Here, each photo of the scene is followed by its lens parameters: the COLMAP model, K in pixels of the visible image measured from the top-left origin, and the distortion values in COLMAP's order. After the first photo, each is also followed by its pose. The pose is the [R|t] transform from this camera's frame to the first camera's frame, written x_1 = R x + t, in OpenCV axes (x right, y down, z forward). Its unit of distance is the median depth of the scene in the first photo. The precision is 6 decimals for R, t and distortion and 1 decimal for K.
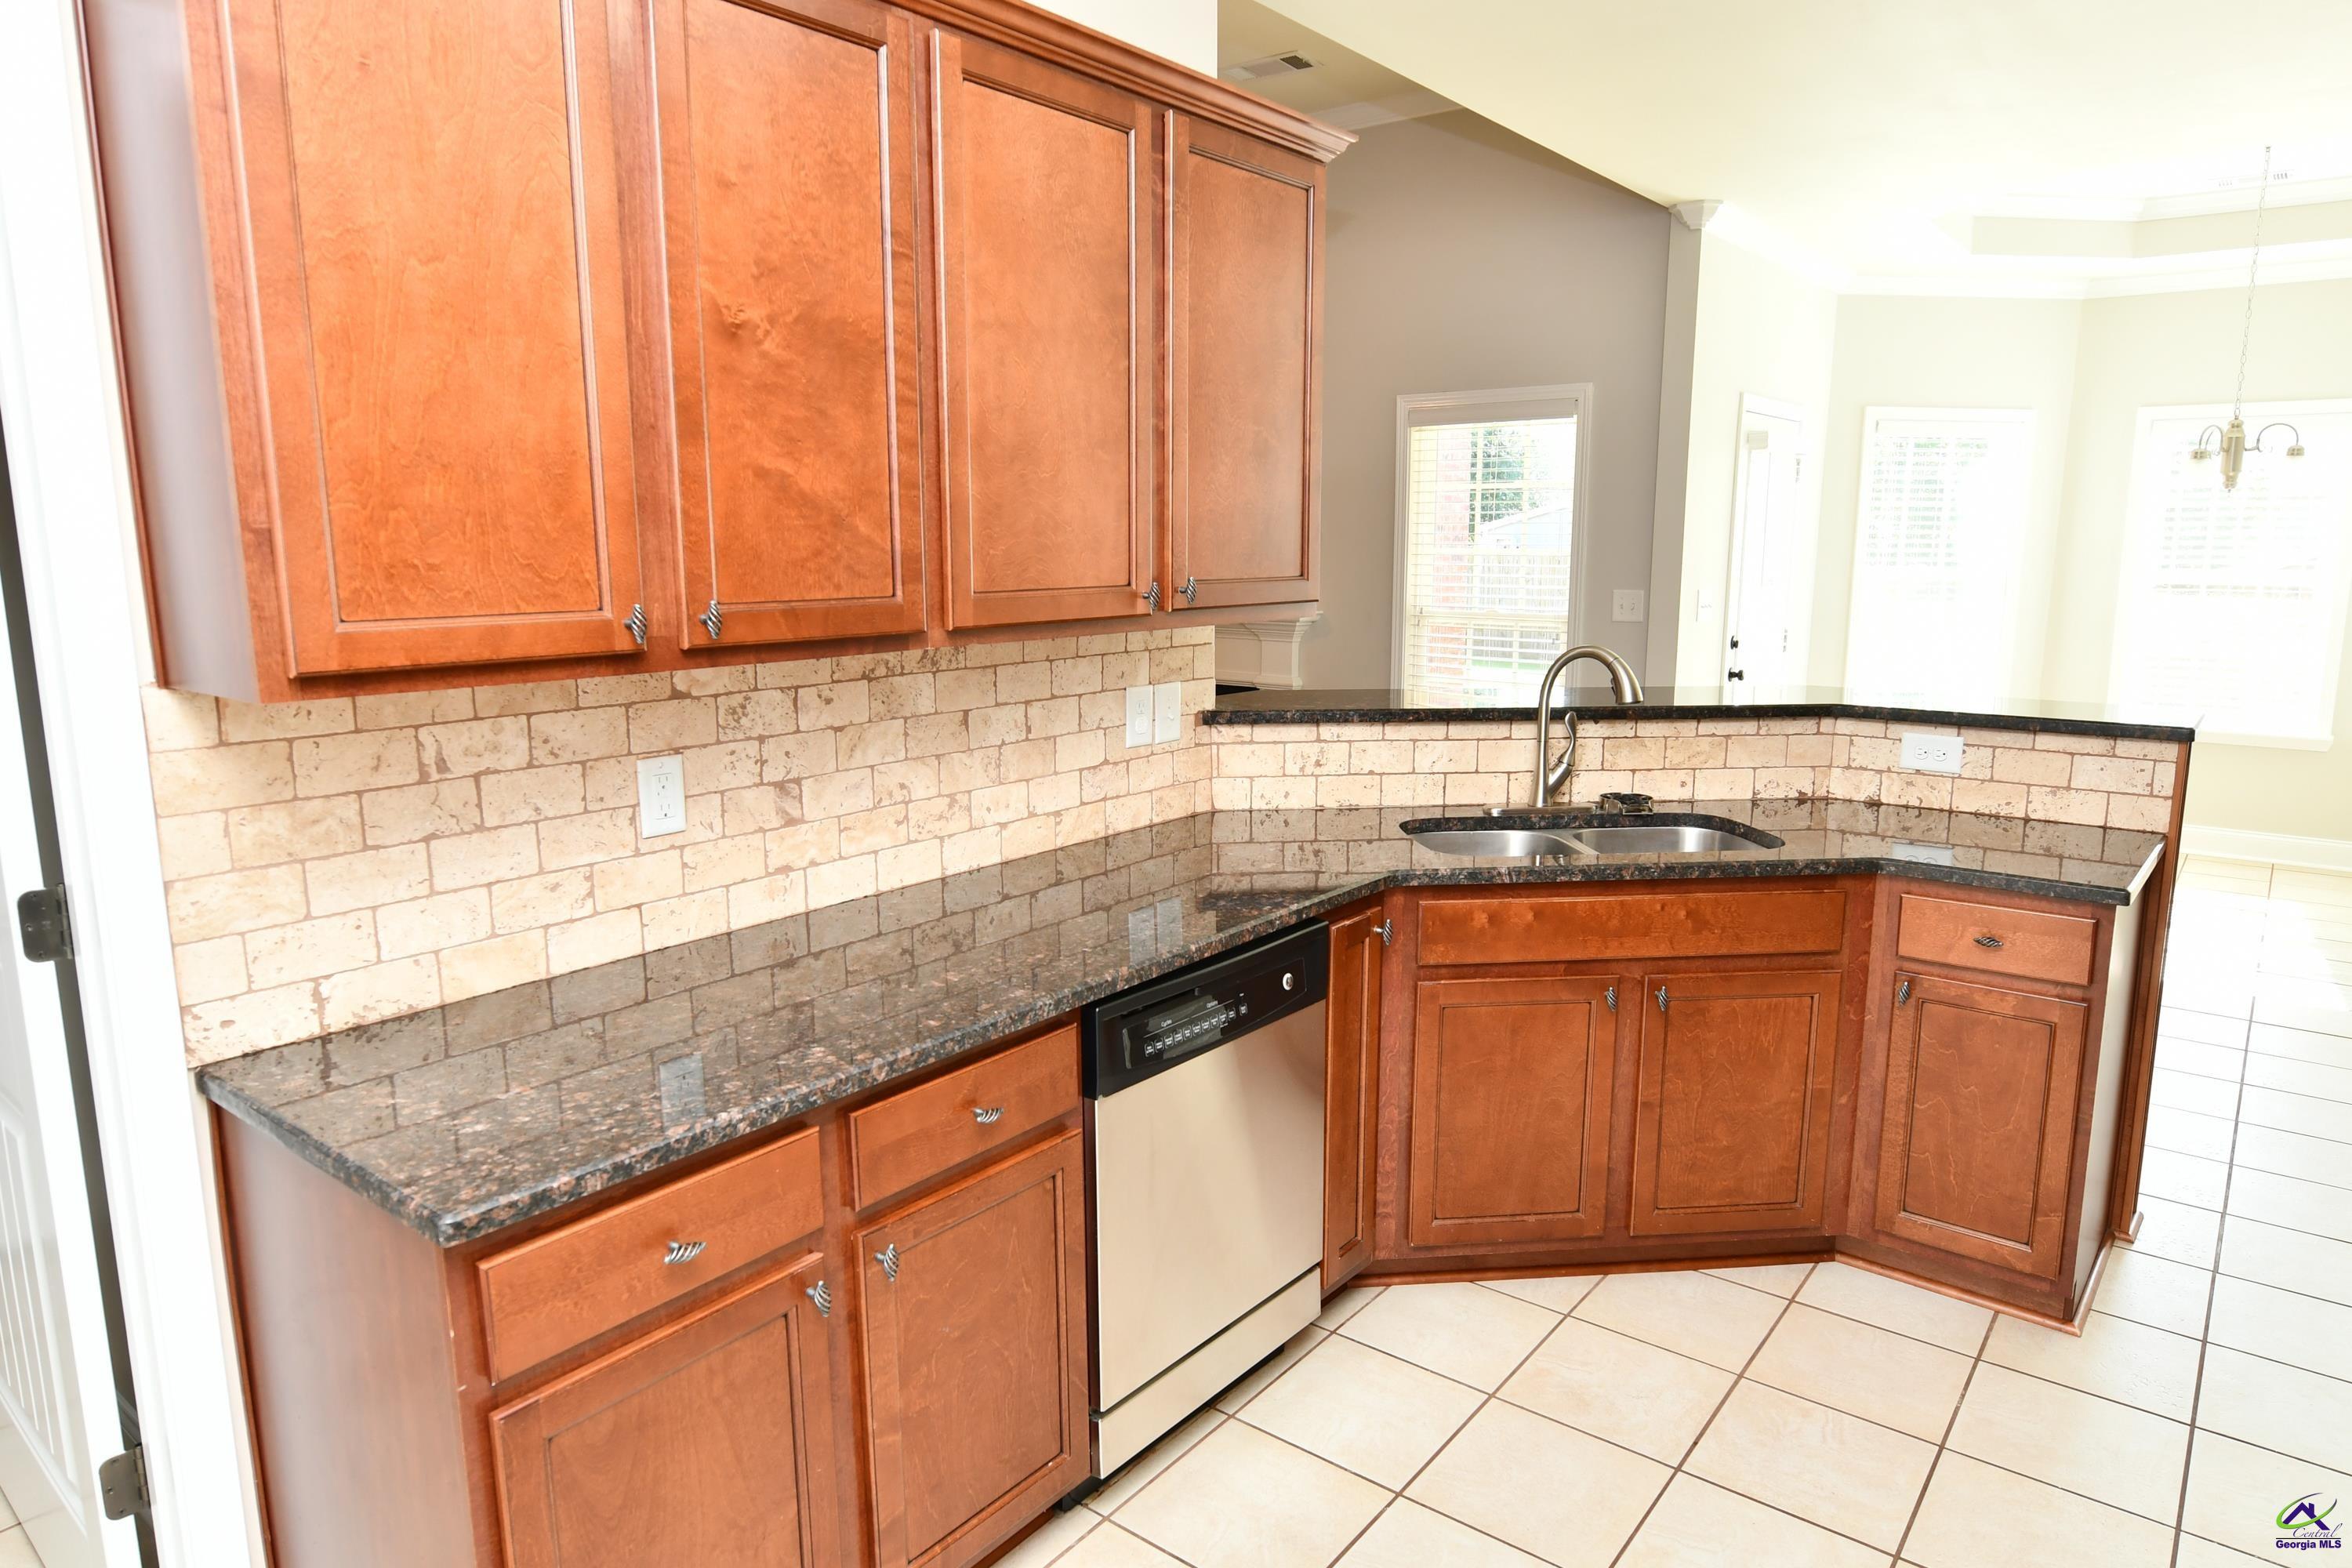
lens RADIAL K [[1435.6, 0, 1184.4], [0, 1435.6, 783.4], [0, 0, 1]] dist [-0.003137, -0.002118]
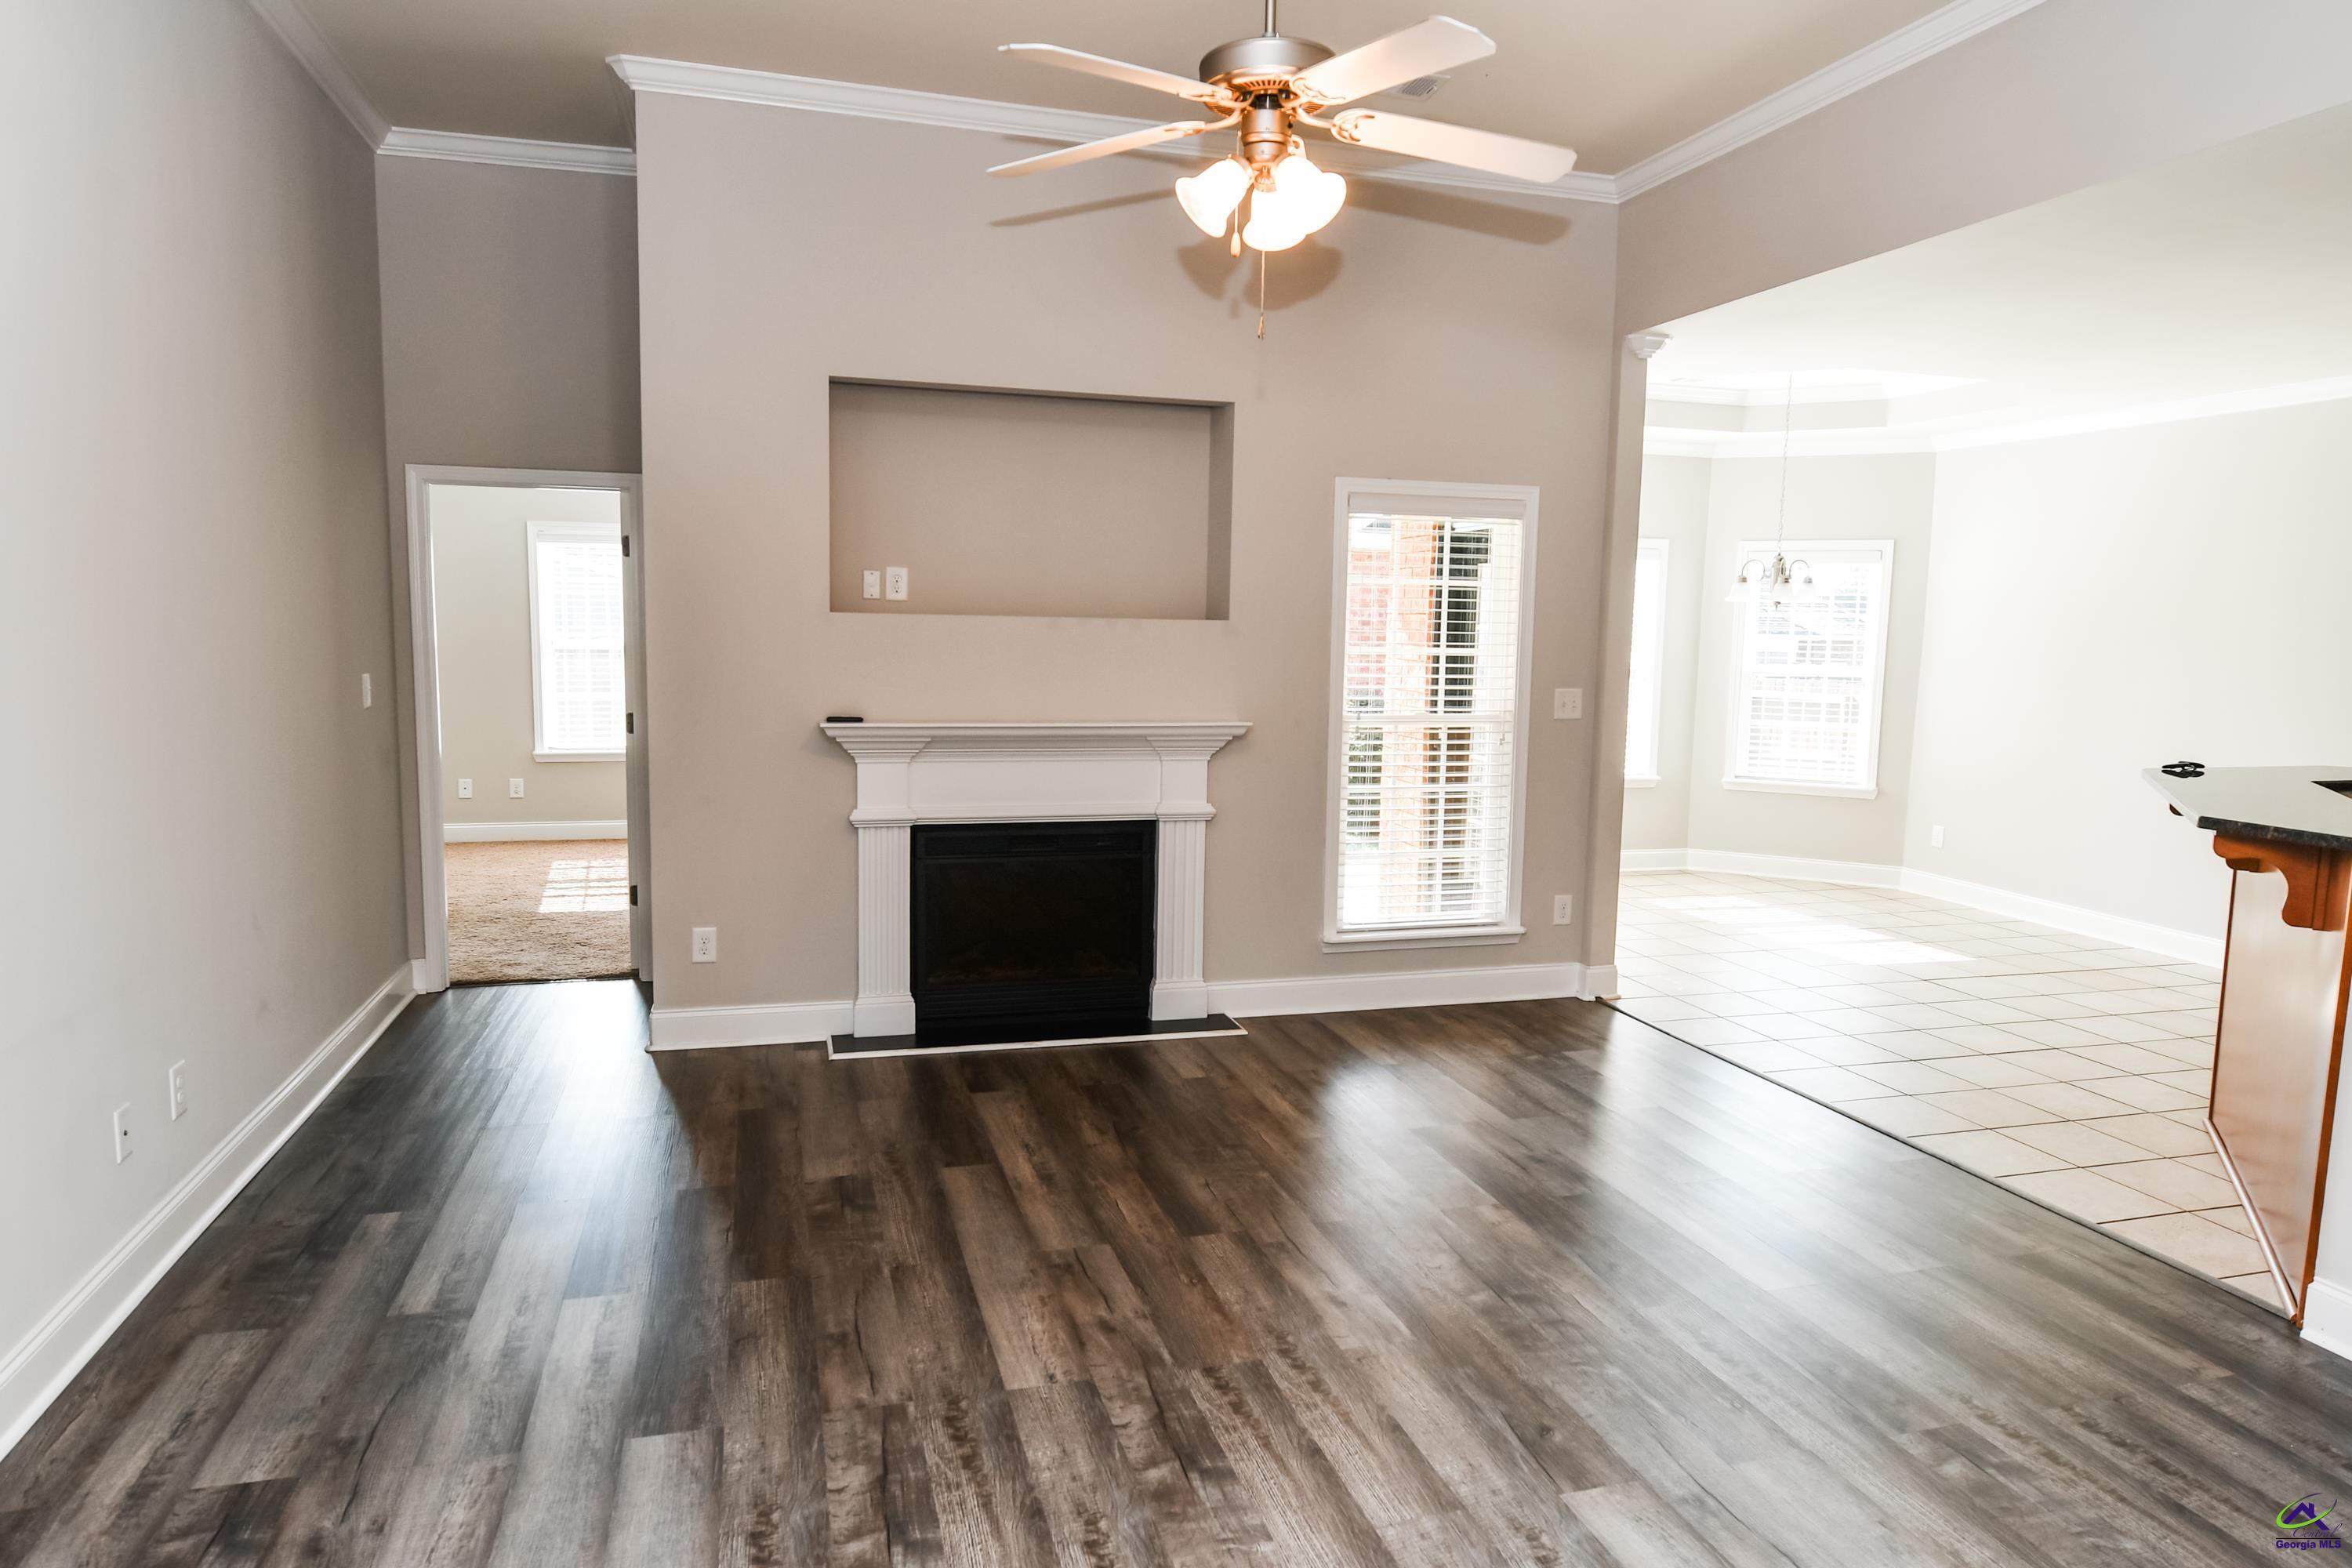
lens RADIAL K [[1430.6, 0, 1184.1], [0, 1430.6, 802.1], [0, 0, 1]] dist [-0.001642, -0.000859]
pose [[0.585548, -0.090877, 0.805528, -1.393525], [0.121685, 0.992291, 0.023493, -0.223751], [-0.801453, 0.084265, 0.592092, 1.239654]]
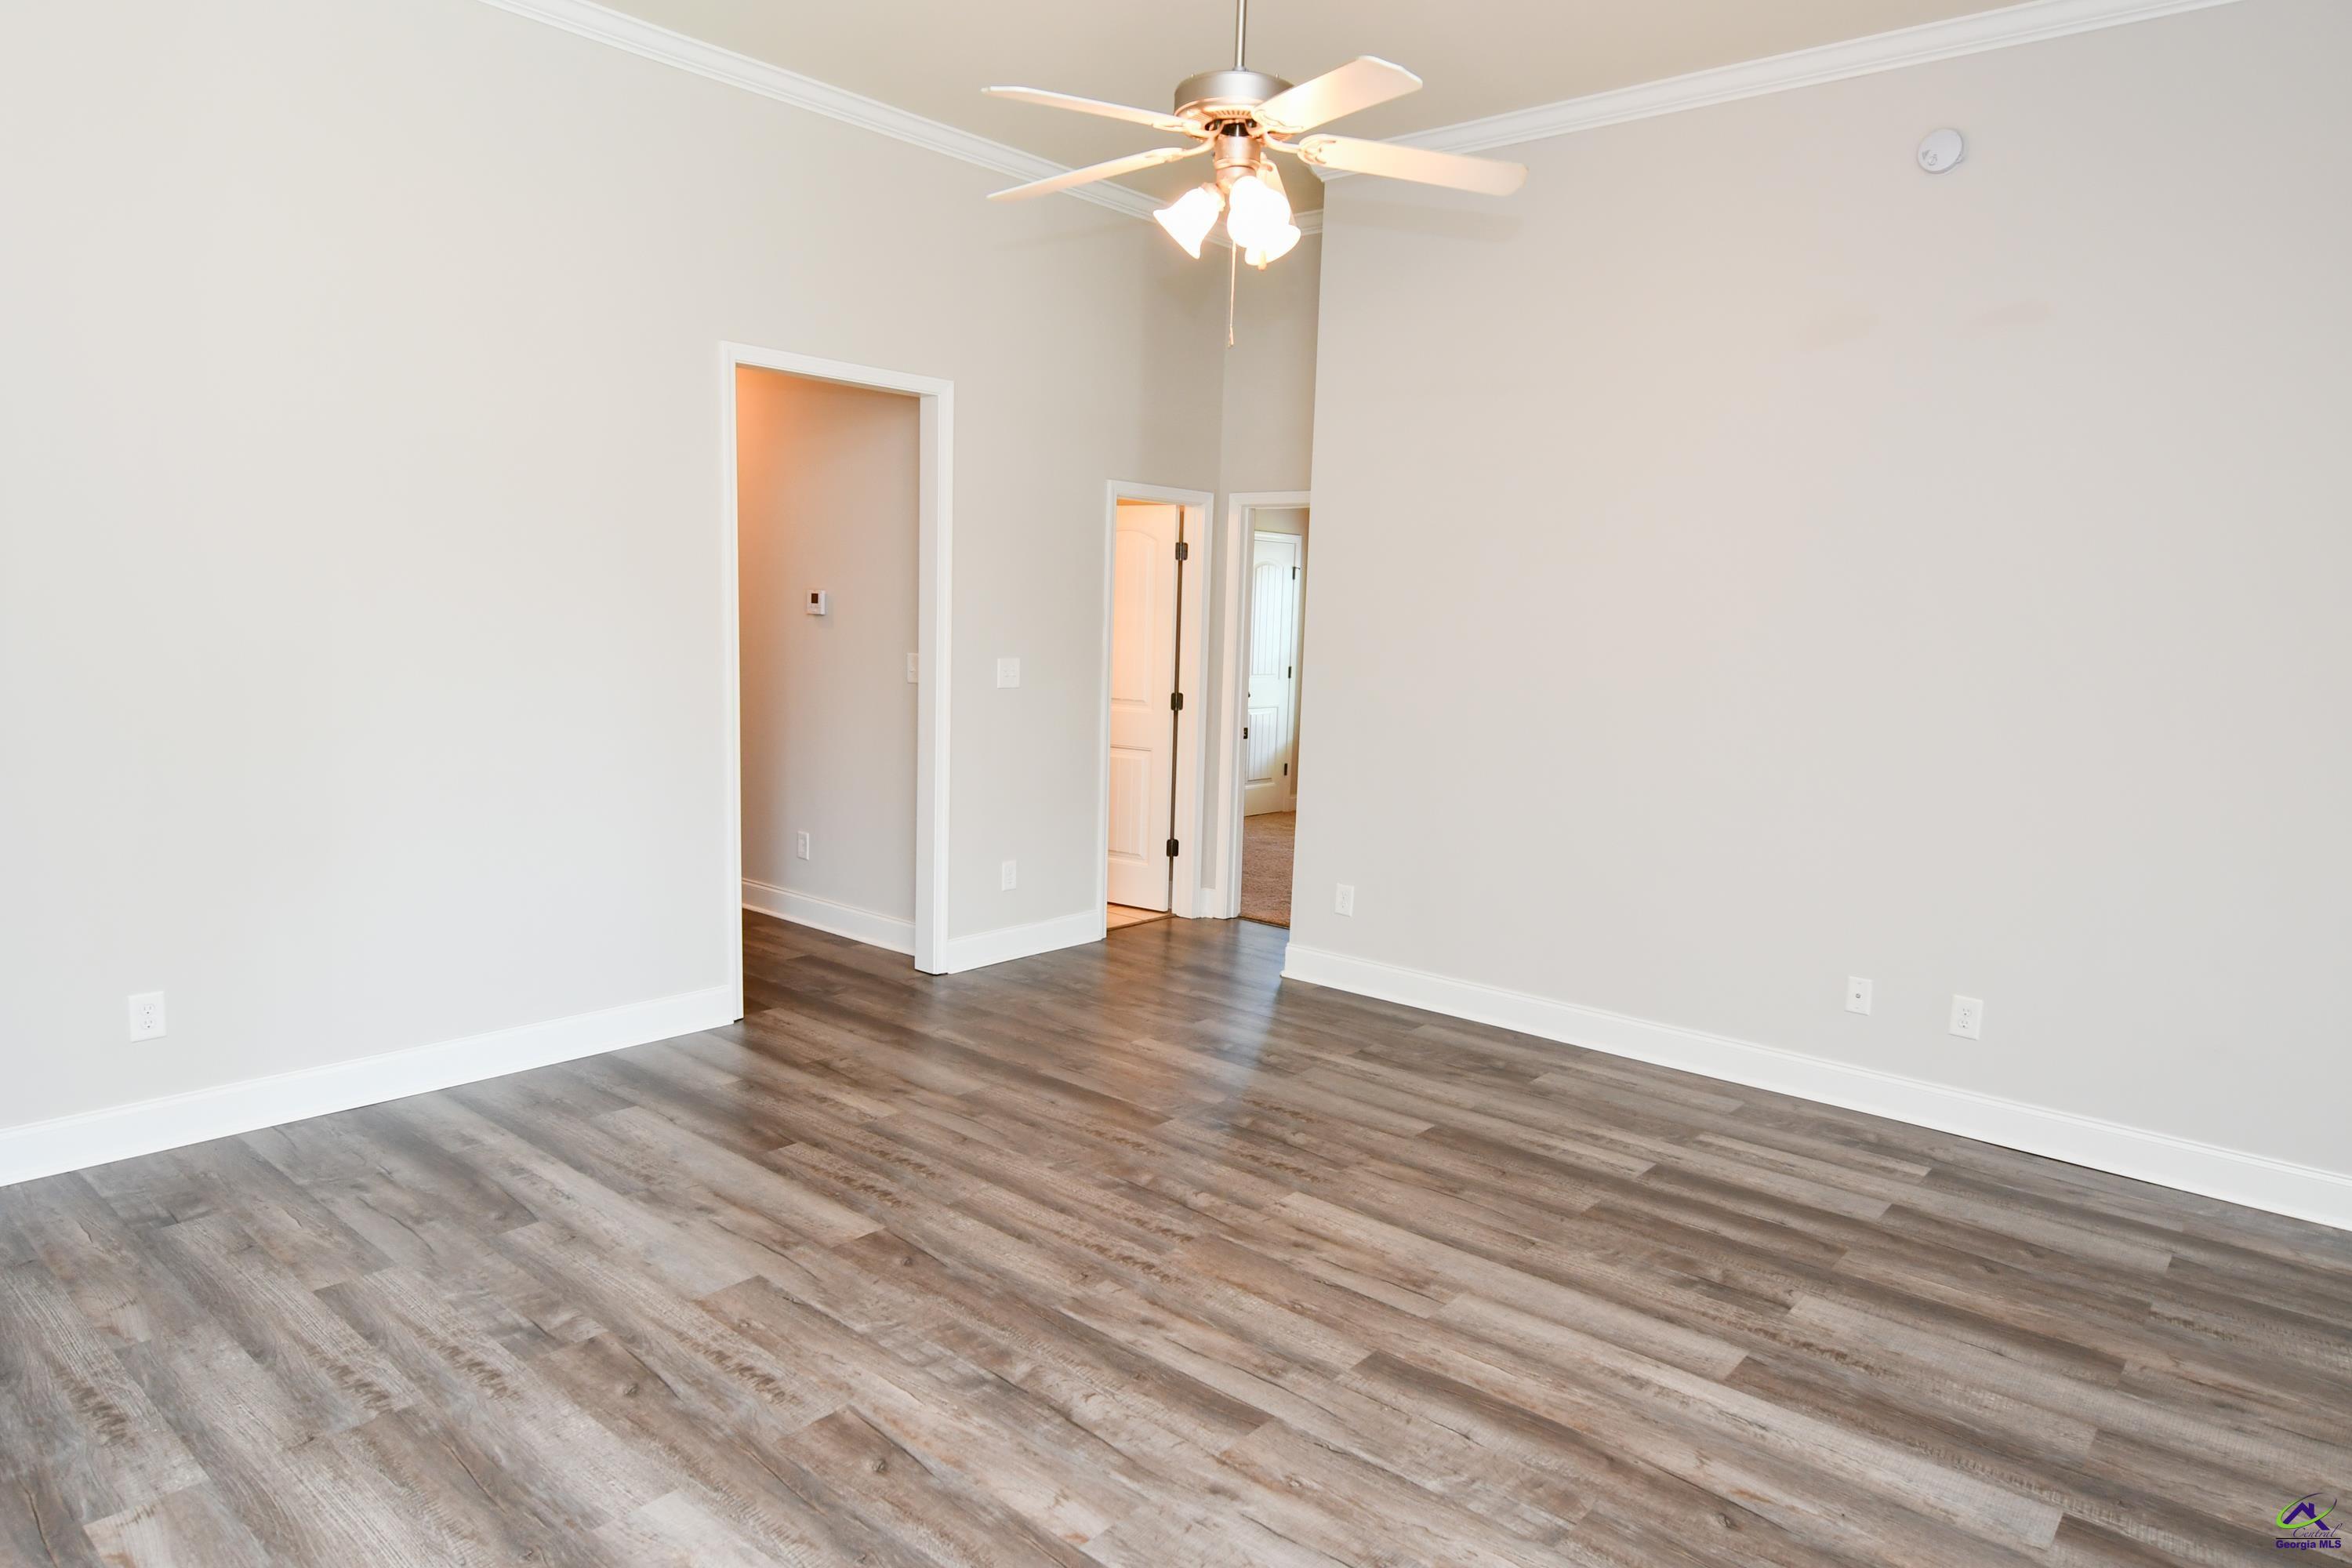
lens RADIAL K [[1435.6, 0, 1184.4], [0, 1435.6, 783.4], [0, 0, 1]] dist [-0.003137, -0.002118]
pose [[-0.045951, 0.123105, -0.991329, 0.609776], [-0.207187, 0.969624, 0.130014, -0.328455], [0.977222, 0.211365, -0.019050, 1.817032]]
